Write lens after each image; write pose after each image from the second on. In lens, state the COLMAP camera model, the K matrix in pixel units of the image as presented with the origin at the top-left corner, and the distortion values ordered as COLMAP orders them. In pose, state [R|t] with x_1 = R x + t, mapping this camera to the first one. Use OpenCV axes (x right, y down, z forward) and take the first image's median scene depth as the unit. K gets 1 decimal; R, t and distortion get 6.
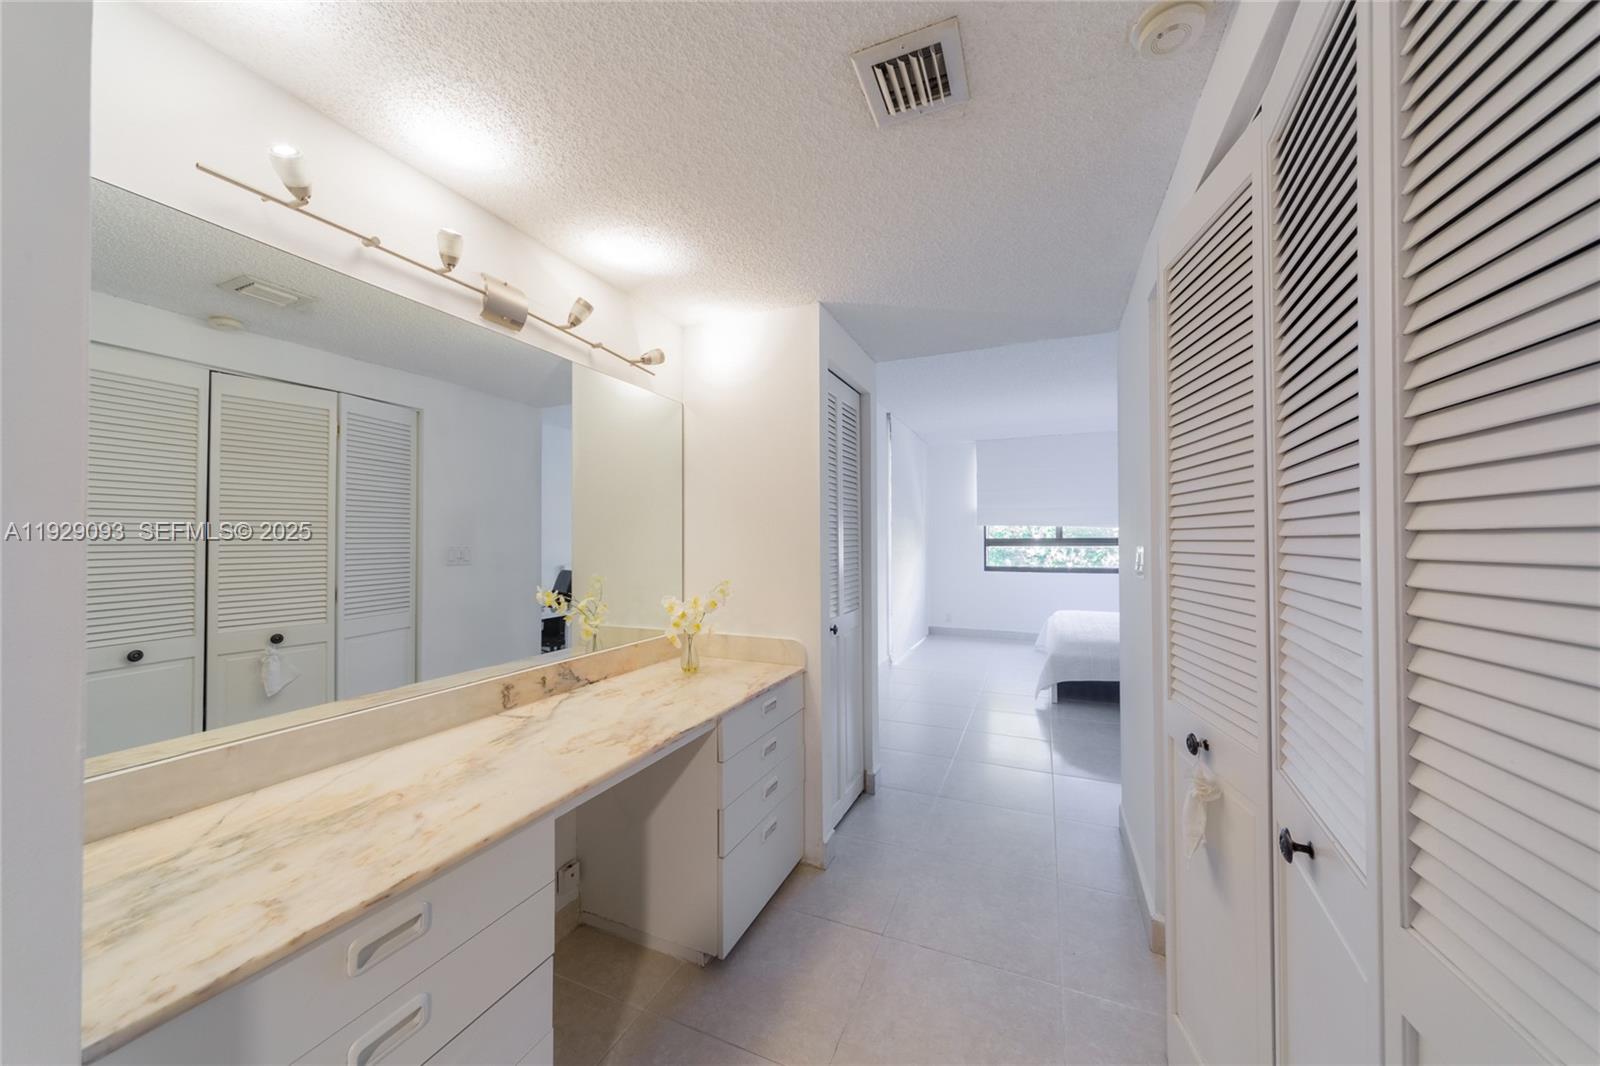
lens RADIAL K [[555.2, 0, 805.0], [0, 555.2, 535.5], [0, 0, 1]] dist [0.007409, -0.000979]
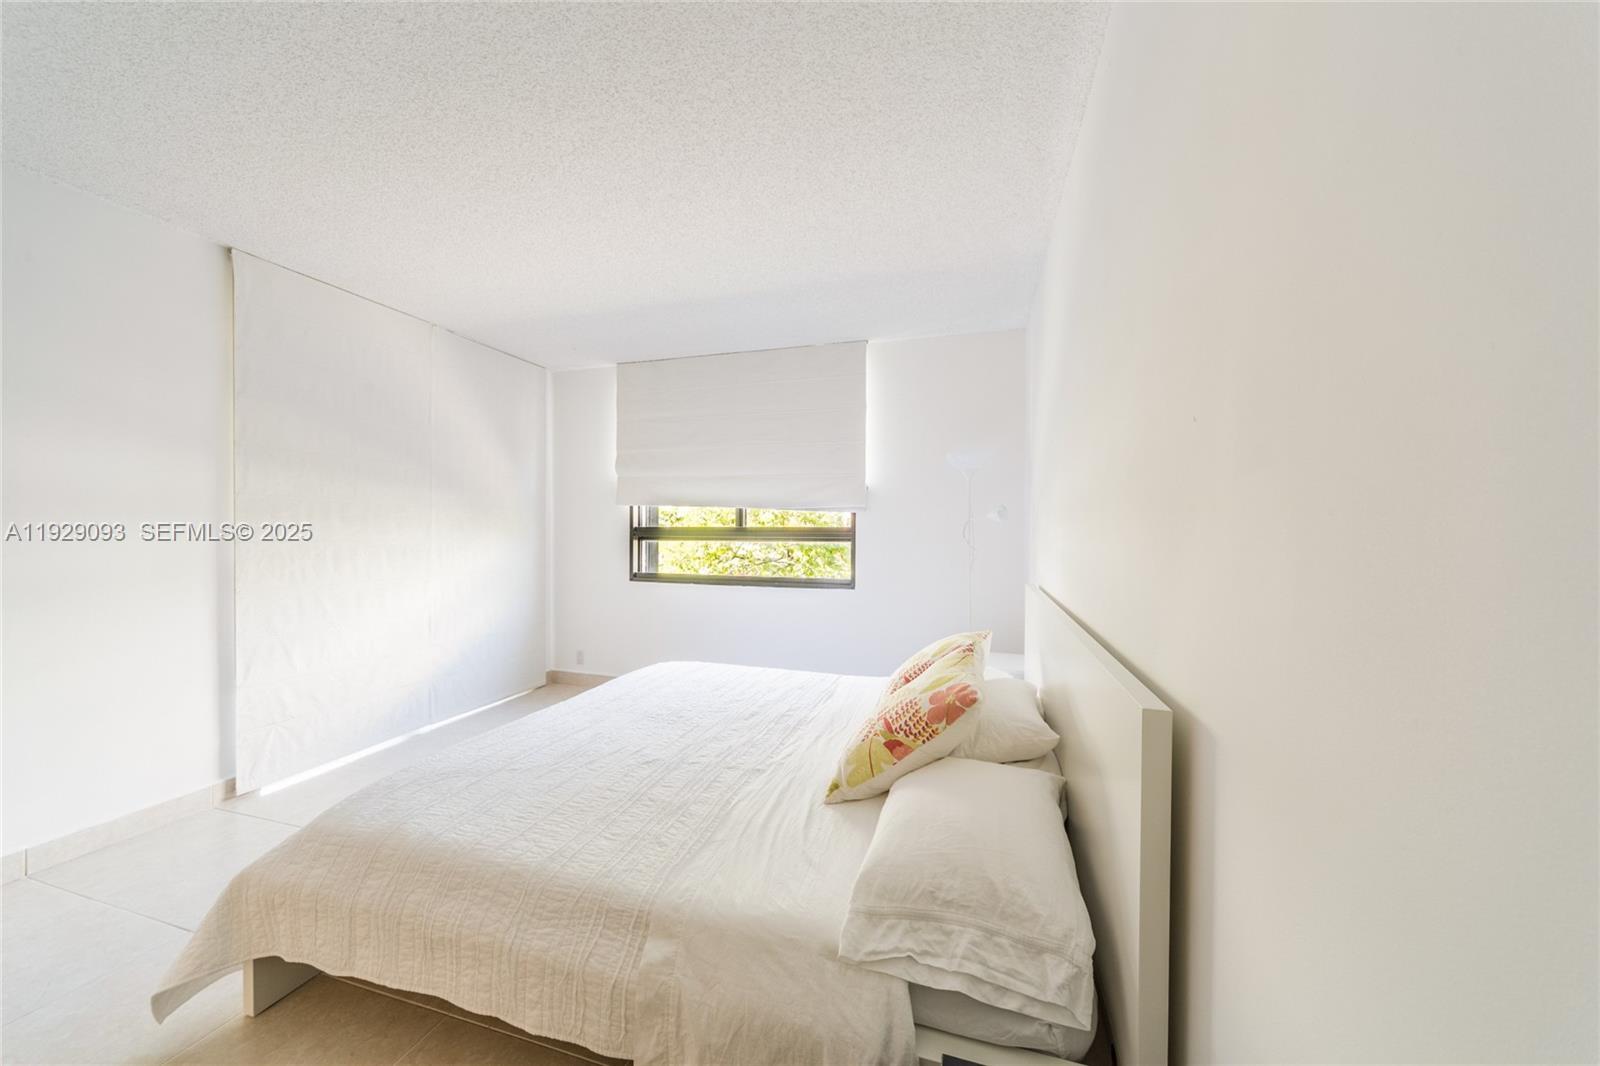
lens RADIAL K [[560.4, 0, 805.0], [0, 560.4, 528.4], [0, 0, 1]] dist [0.001149, 0.000035]
pose [[0.993271, 0.009975, 0.115385, 1.802783], [-0.010544, 0.999935, 0.004319, 0.008500], [-0.115334, -0.005506, 0.993311, 1.532654]]
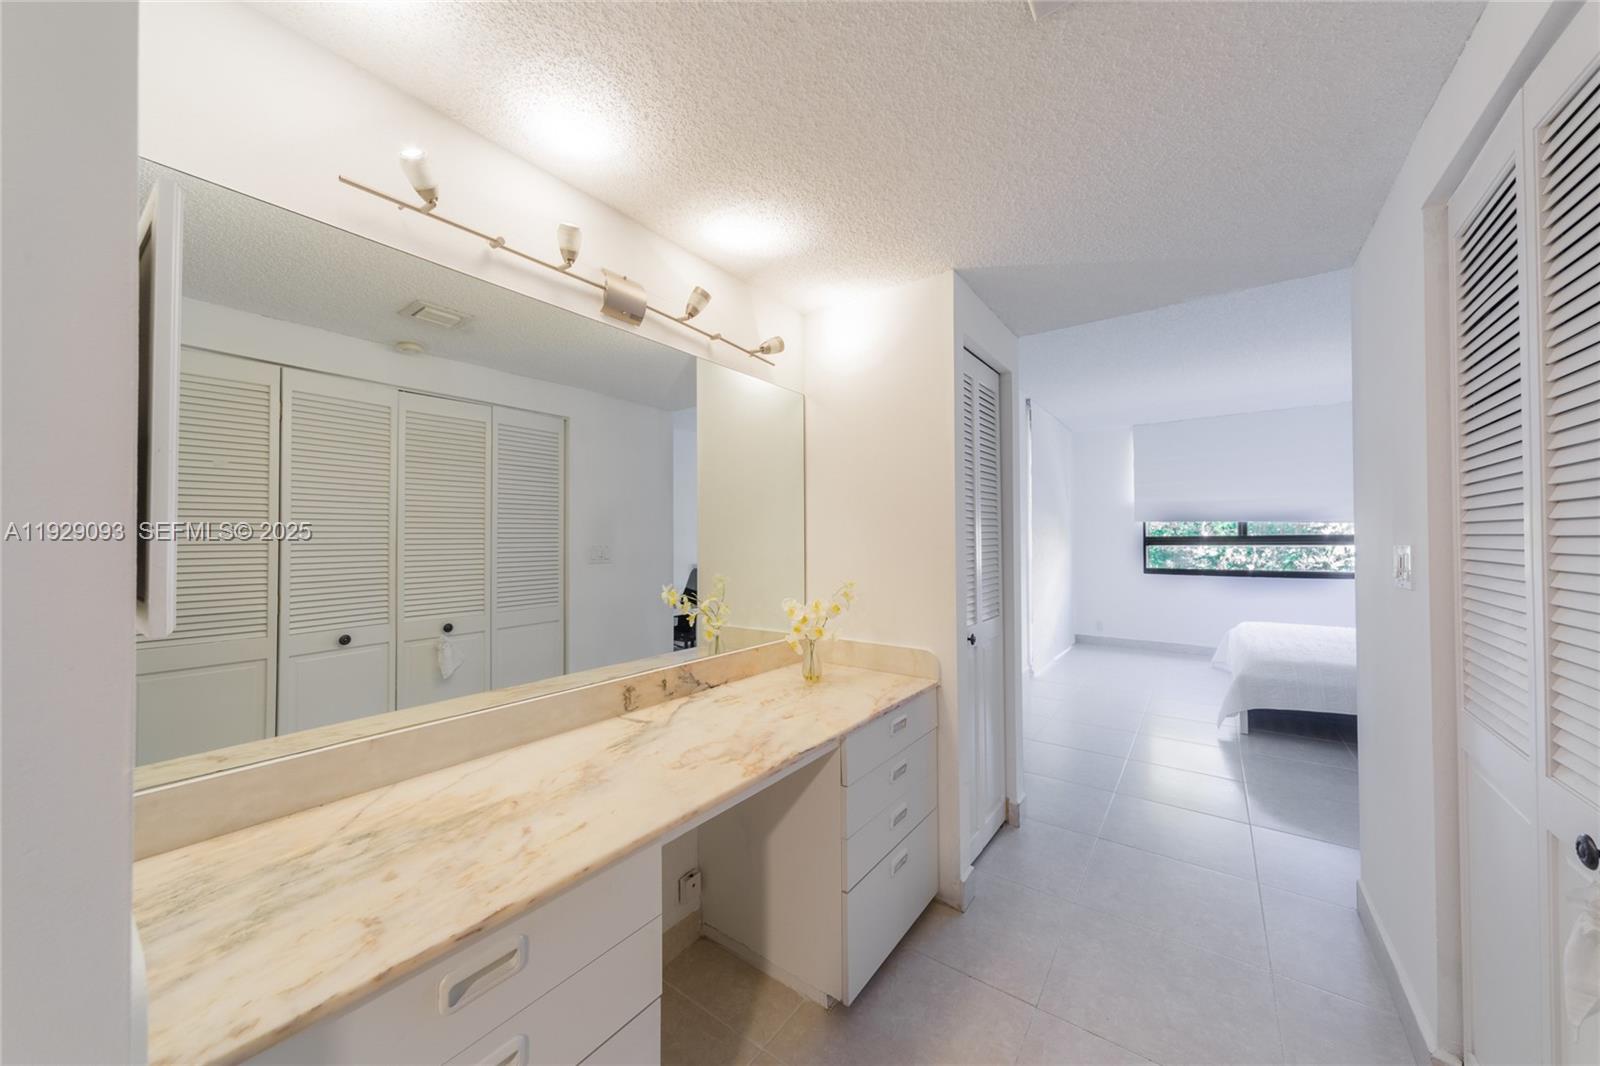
lens RADIAL K [[555.8, 0, 805.7], [0, 555.8, 535.5], [0, 0, 1]] dist [0.006219, -0.001535]
pose [[0.975096, -0.004244, -0.221744, -0.010661], [0.004573, 0.999989, 0.000968, 0.002032], [0.221737, -0.001958, 0.975105, 0.101534]]
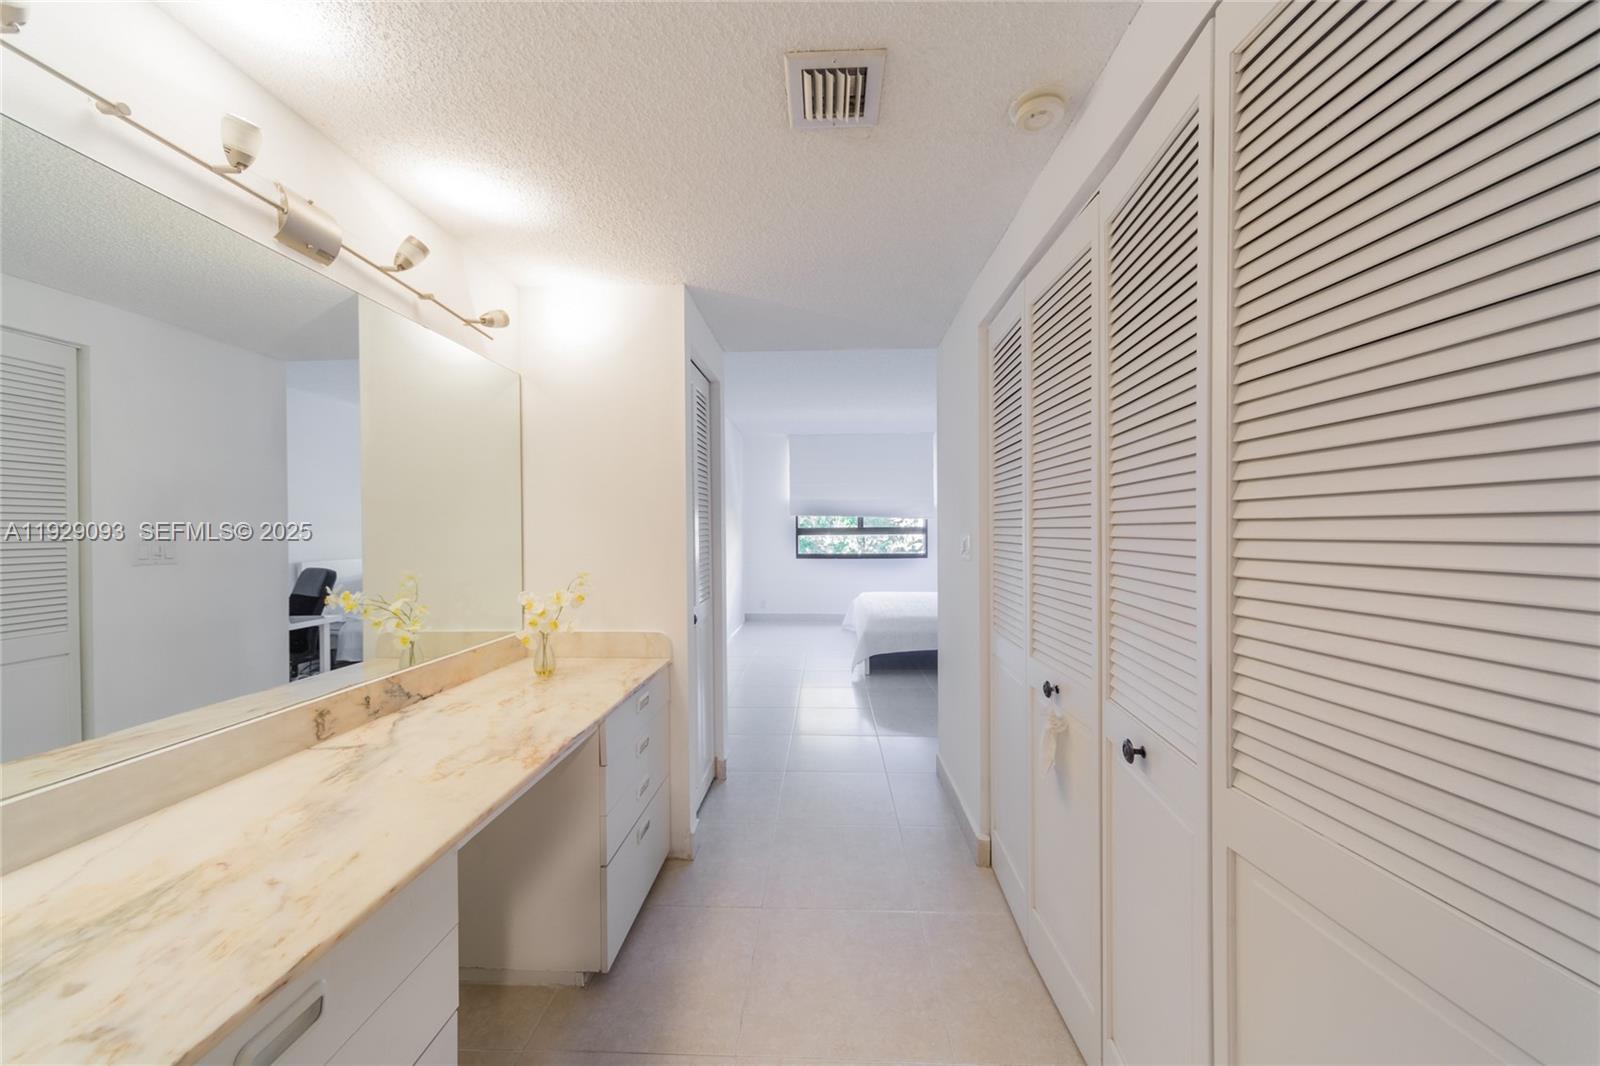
lens RADIAL K [[555.2, 0, 805.0], [0, 555.2, 535.5], [0, 0, 1]] dist [0.007409, -0.000979]
pose [[0.935603, -0.006161, 0.353000, -0.148422], [-0.000257, 0.999836, 0.018131, 0.002584], [-0.353053, -0.017054, 0.935448, 0.009079]]
